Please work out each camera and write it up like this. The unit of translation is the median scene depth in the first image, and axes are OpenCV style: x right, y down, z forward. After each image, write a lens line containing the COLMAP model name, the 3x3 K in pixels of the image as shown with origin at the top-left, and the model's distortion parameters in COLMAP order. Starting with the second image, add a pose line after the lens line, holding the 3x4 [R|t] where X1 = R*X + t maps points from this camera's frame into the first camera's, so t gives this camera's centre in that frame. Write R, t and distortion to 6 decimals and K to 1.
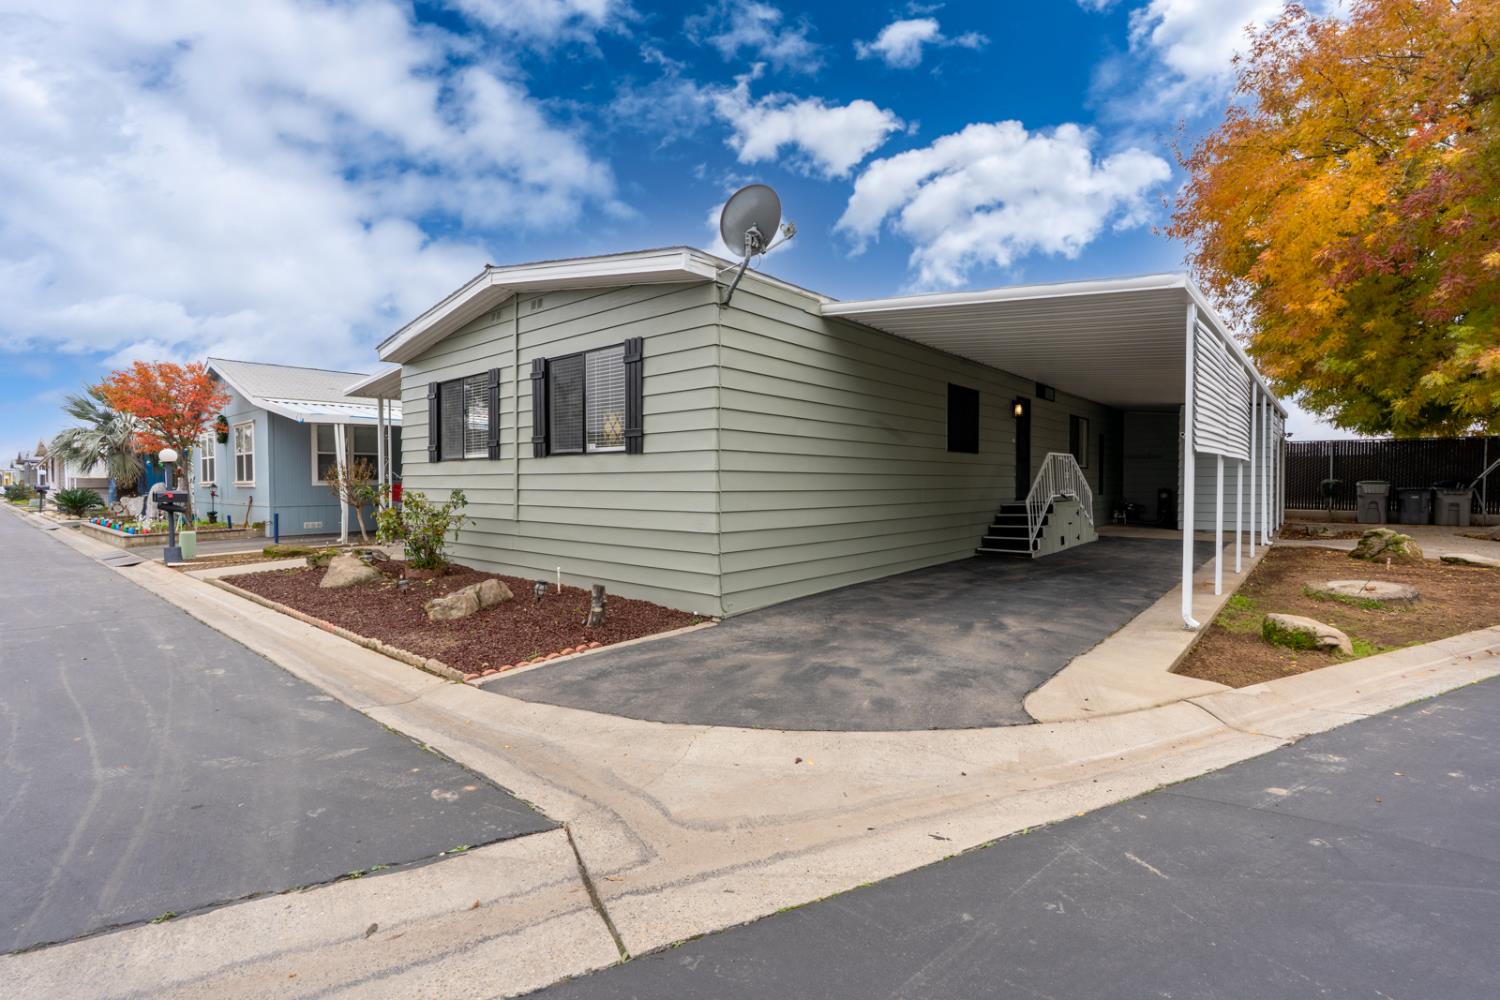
lens RADIAL K [[682.5, 0, 750.2], [0, 682.5, 495.7], [0, 0, 1]] dist [-0.003060, 0.000187]
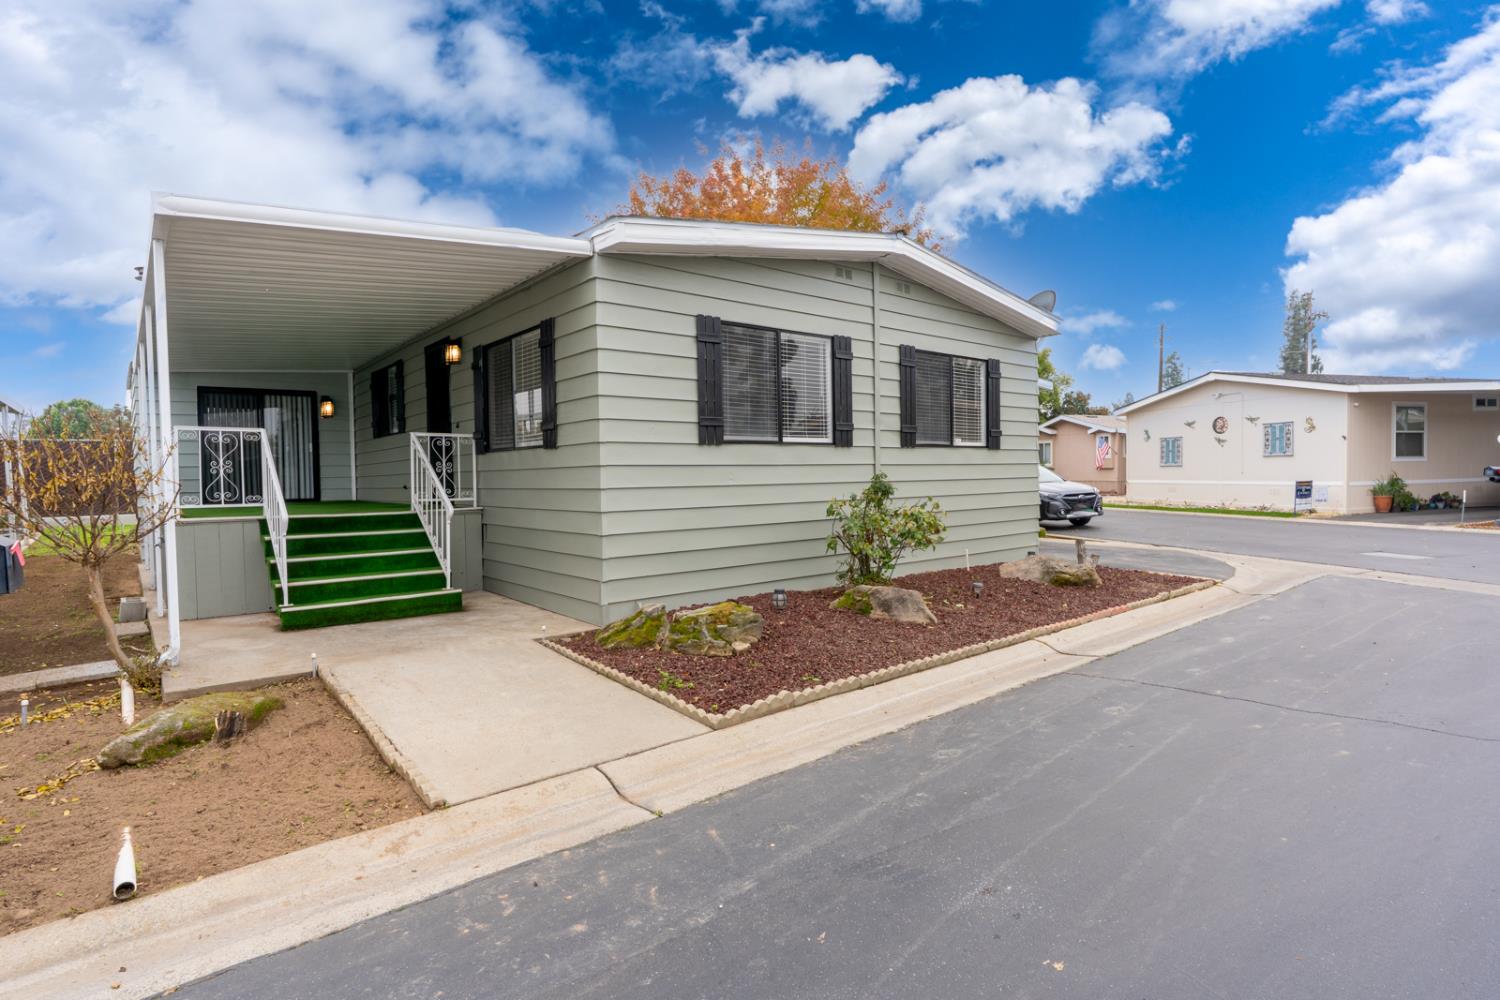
lens RADIAL K [[755.8, 0, 758.8], [0, 755.8, 498.4], [0, 0, 1]] dist [-0.001111, 0.002919]
pose [[0.152641, -0.023340, 0.988006, -1.411202], [0.044638, 0.998864, 0.016700, -0.011359], [-0.987273, 0.041554, 0.153510, 1.054649]]
